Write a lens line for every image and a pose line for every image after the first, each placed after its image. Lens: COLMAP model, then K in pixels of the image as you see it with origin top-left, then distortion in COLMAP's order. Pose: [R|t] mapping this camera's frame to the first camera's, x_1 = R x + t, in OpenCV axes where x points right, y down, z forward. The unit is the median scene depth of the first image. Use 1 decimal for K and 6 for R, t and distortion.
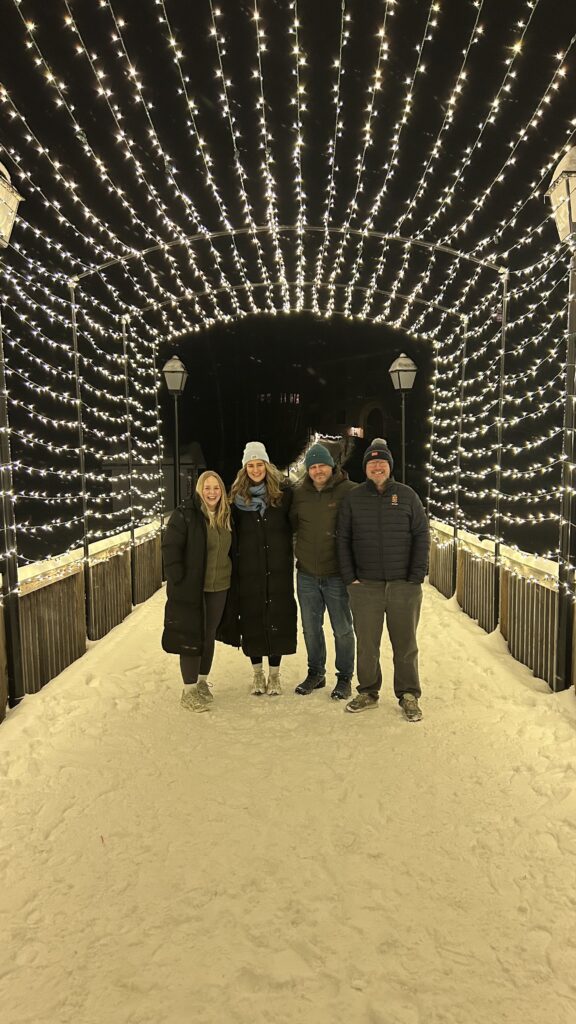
lens RADIAL K [[784.5, 0, 288.1], [0, 784.5, 527.6], [0, 0, 1]] dist [0.087962, -0.104484]
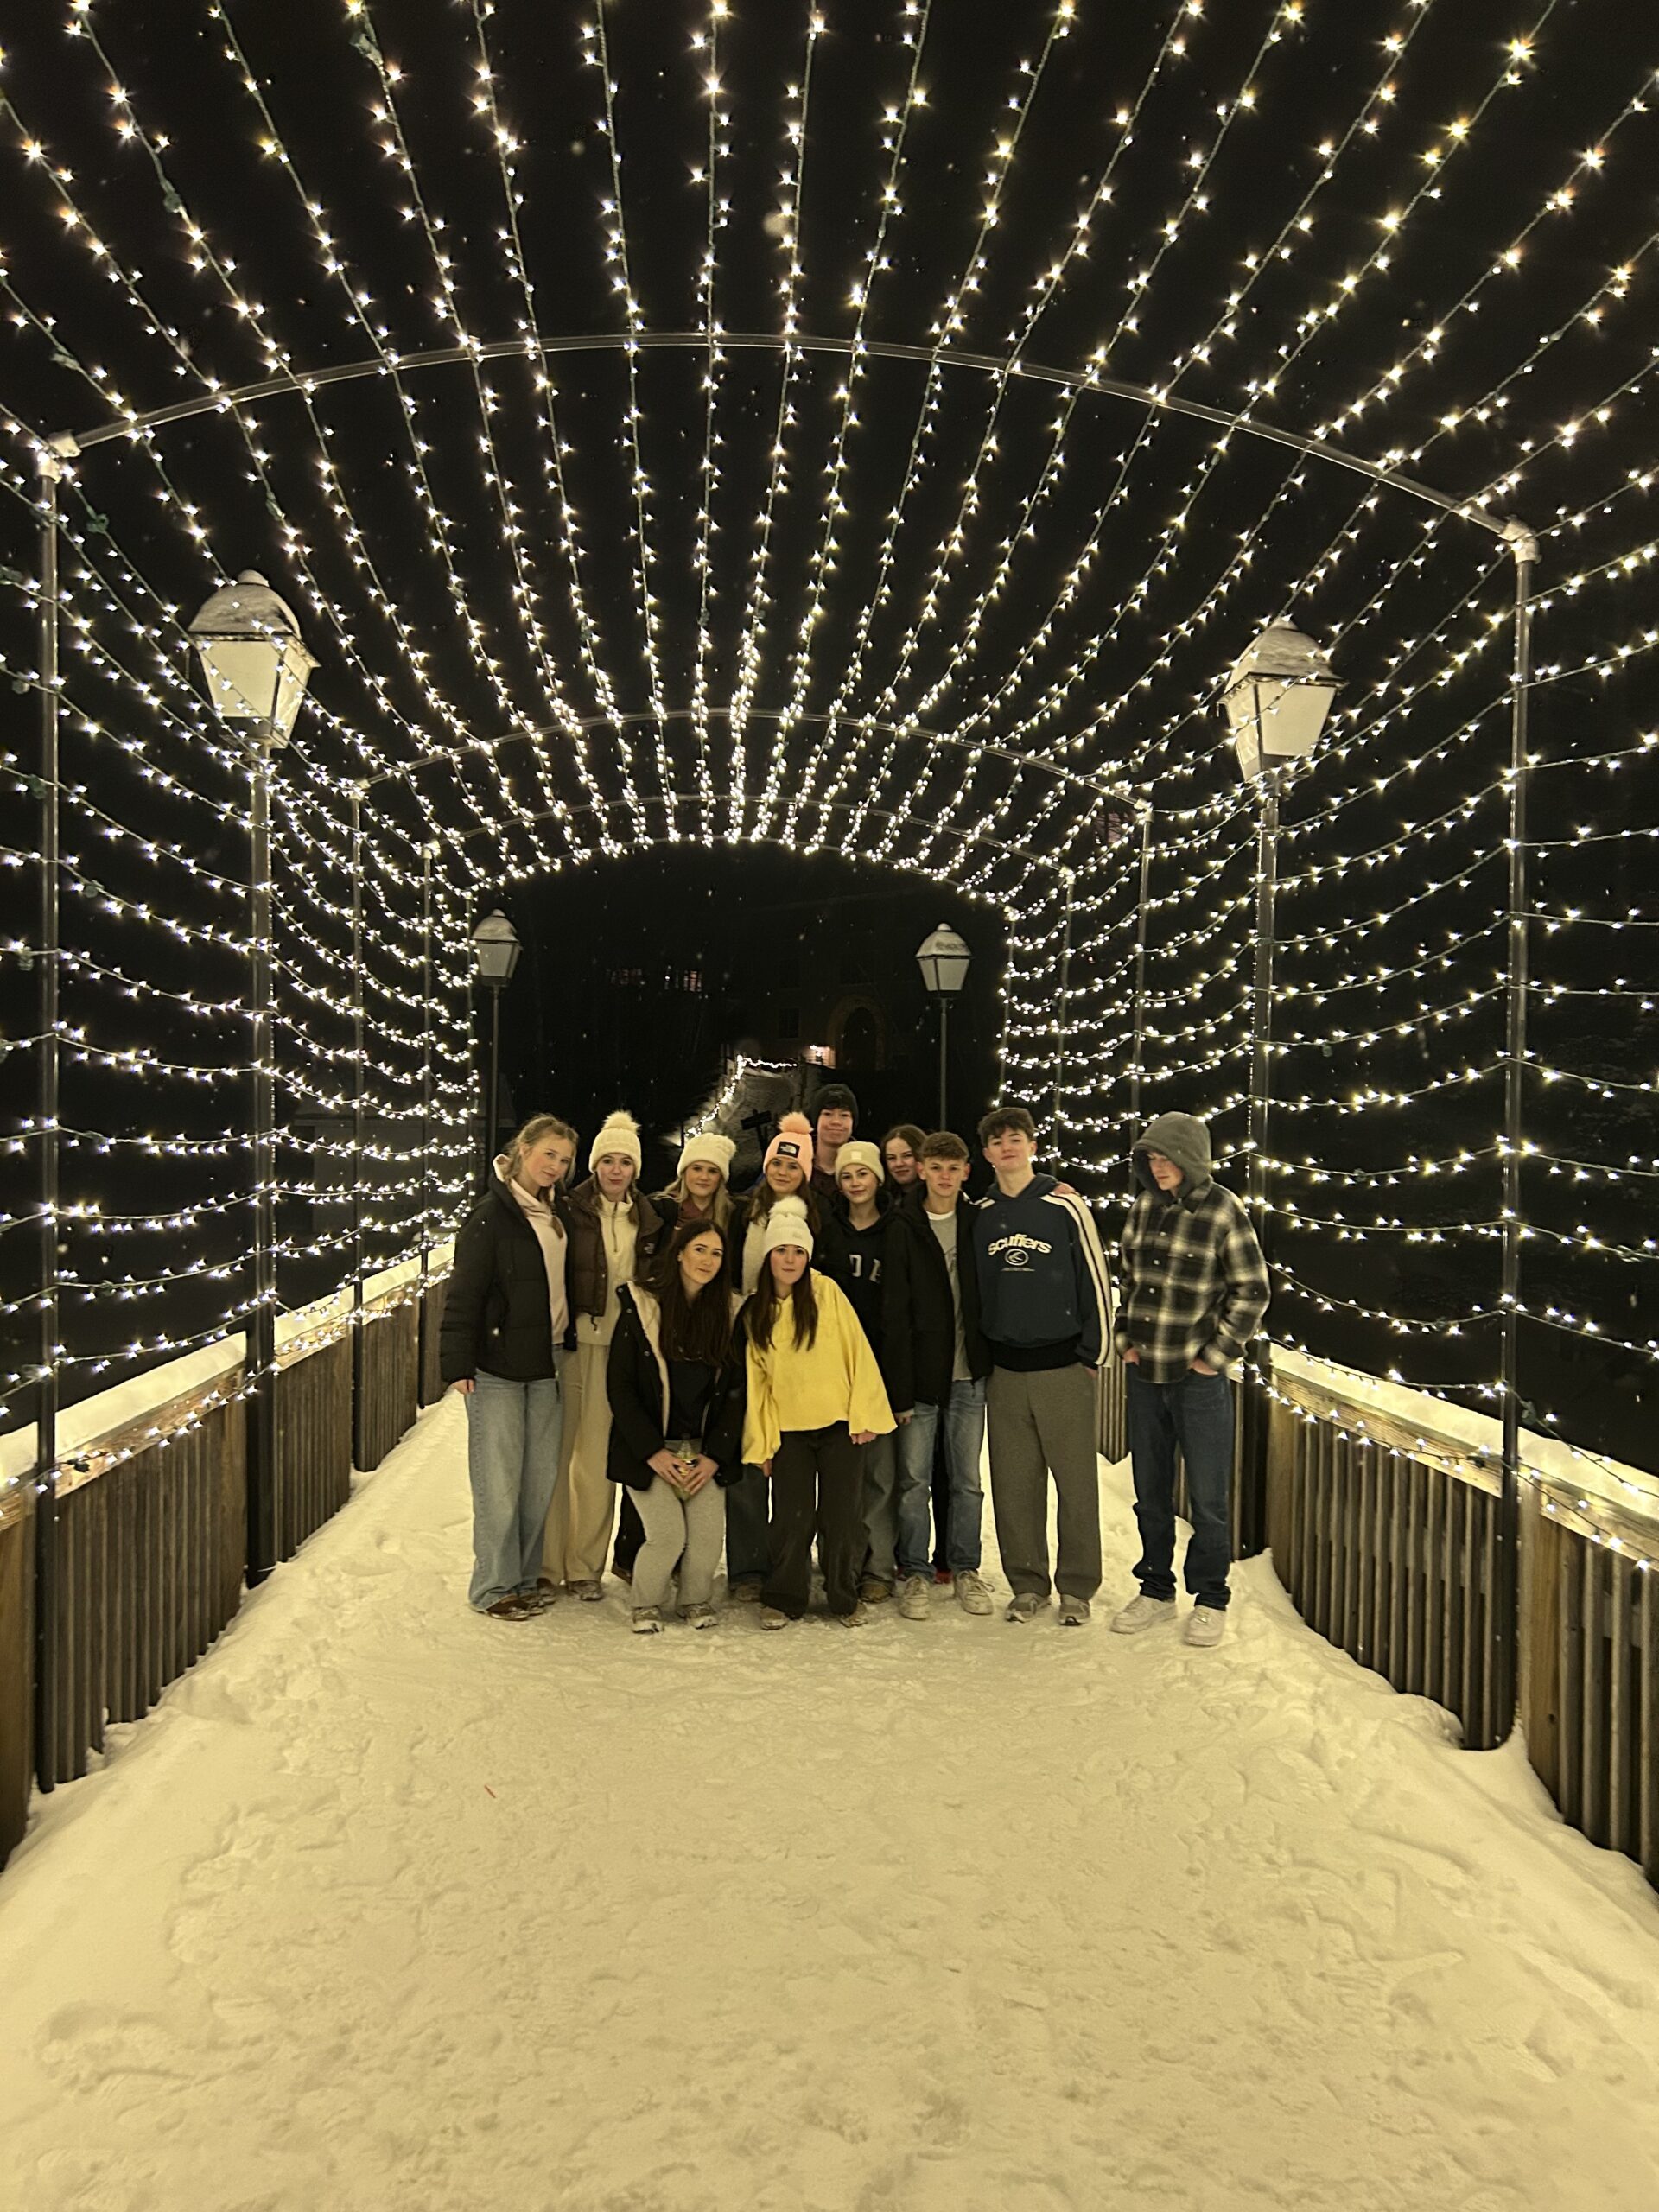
lens RADIAL K [[1674.4, 0, 829.5], [0, 1674.4, 1106.0], [0, 0, 1]] dist [0.143343, -0.245377]
pose [[0.995351, 0.028000, 0.092158, -0.048780], [-0.019673, 0.995742, -0.090058, -0.000238], [-0.094287, 0.087826, 0.991663, -0.133132]]
